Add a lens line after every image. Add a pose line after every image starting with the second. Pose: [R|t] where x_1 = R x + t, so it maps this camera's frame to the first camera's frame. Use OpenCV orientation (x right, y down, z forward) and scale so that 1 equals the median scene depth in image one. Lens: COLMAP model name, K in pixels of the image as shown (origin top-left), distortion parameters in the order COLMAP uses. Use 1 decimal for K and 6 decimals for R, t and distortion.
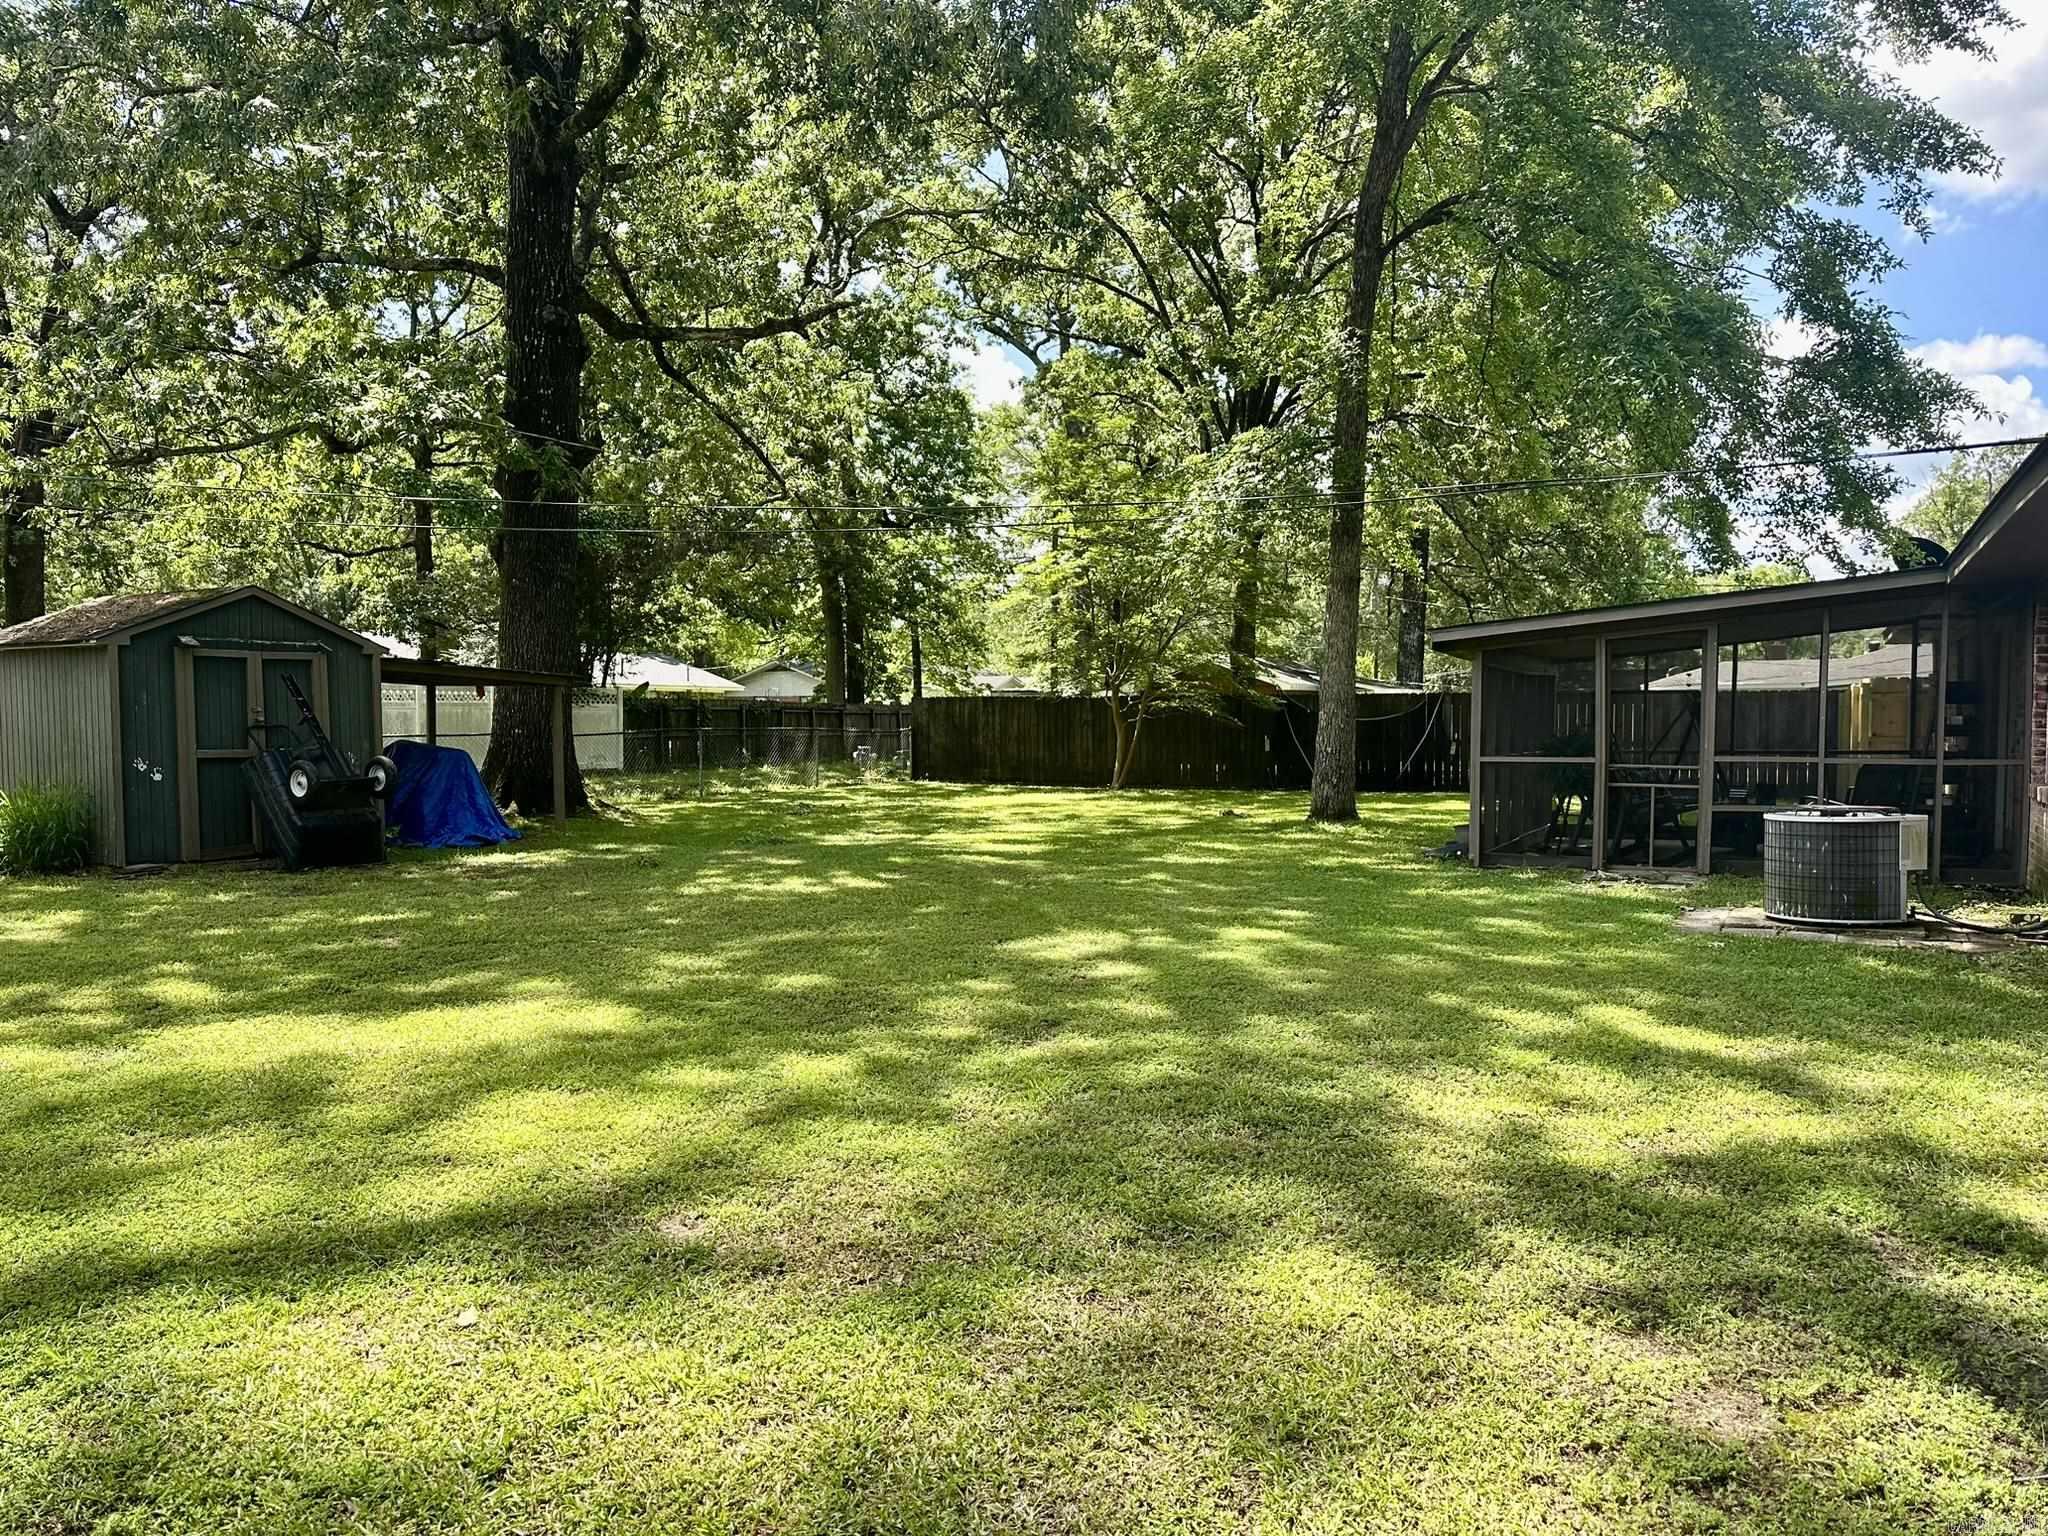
lens RADIAL K [[1438.8, 0, 1021.7], [0, 1438.8, 800.7], [0, 0, 1]] dist [0.061451, -0.068699]
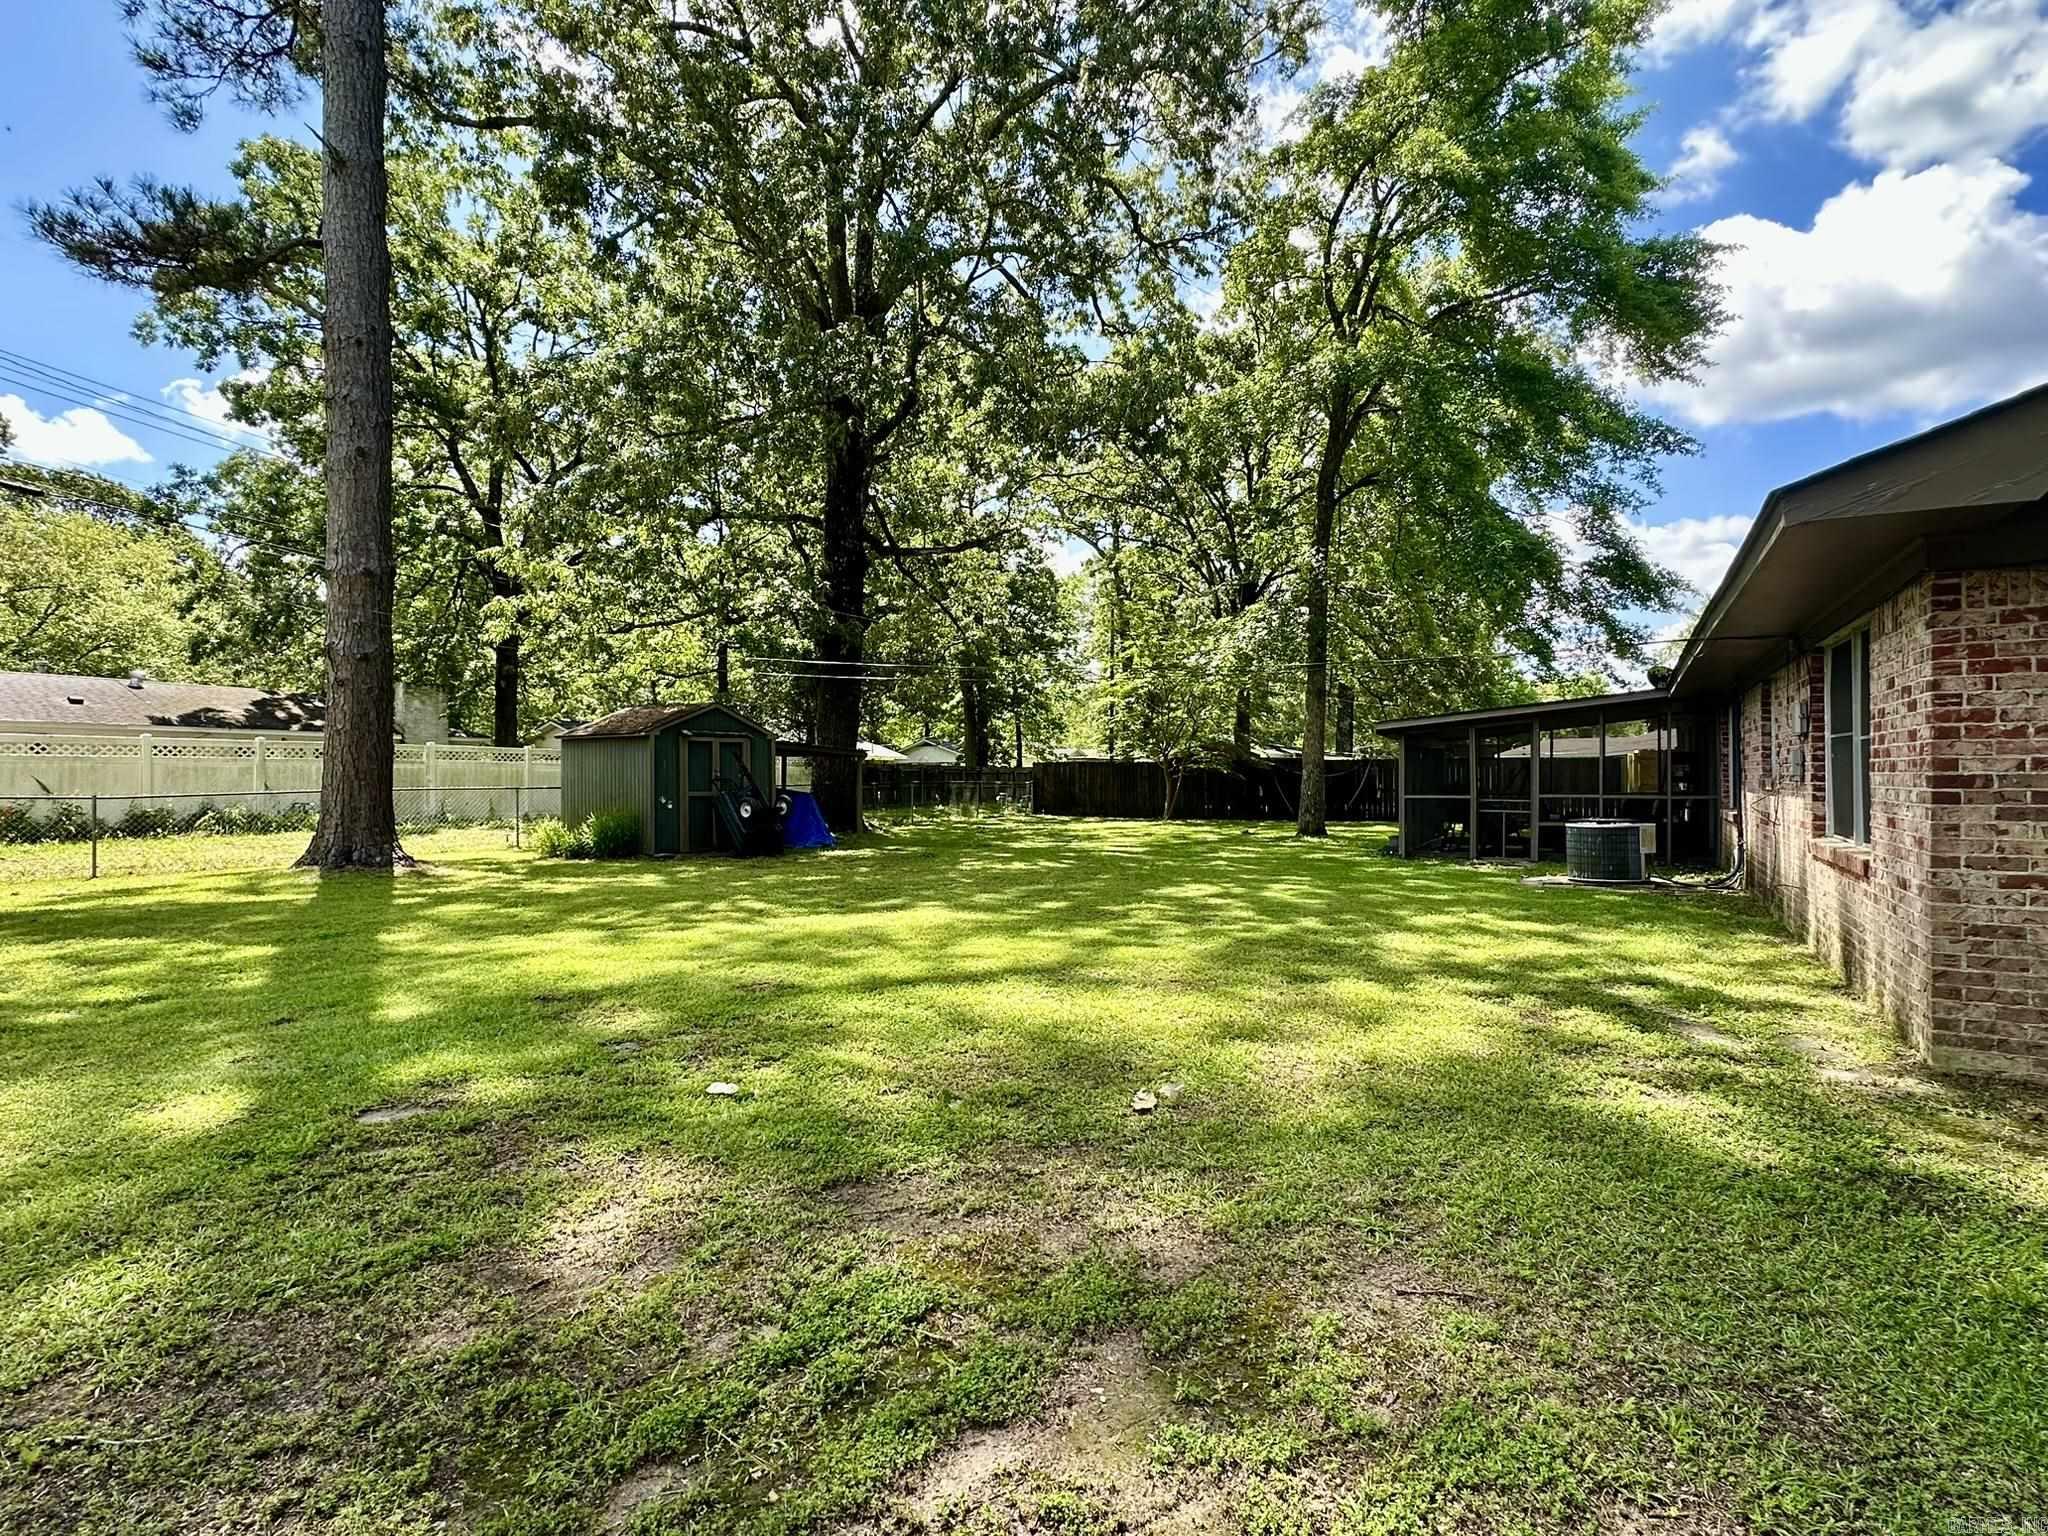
lens RADIAL K [[954.5, 0, 1024.0], [0, 954.5, 768.0], [0, 0, 1]] dist [0.000966, 0.000141]
pose [[0.998215, -0.001894, -0.059697, -0.041911], [-0.002063, 0.997808, -0.066150, 0.007961], [0.059691, 0.066155, 0.996022, -0.102637]]
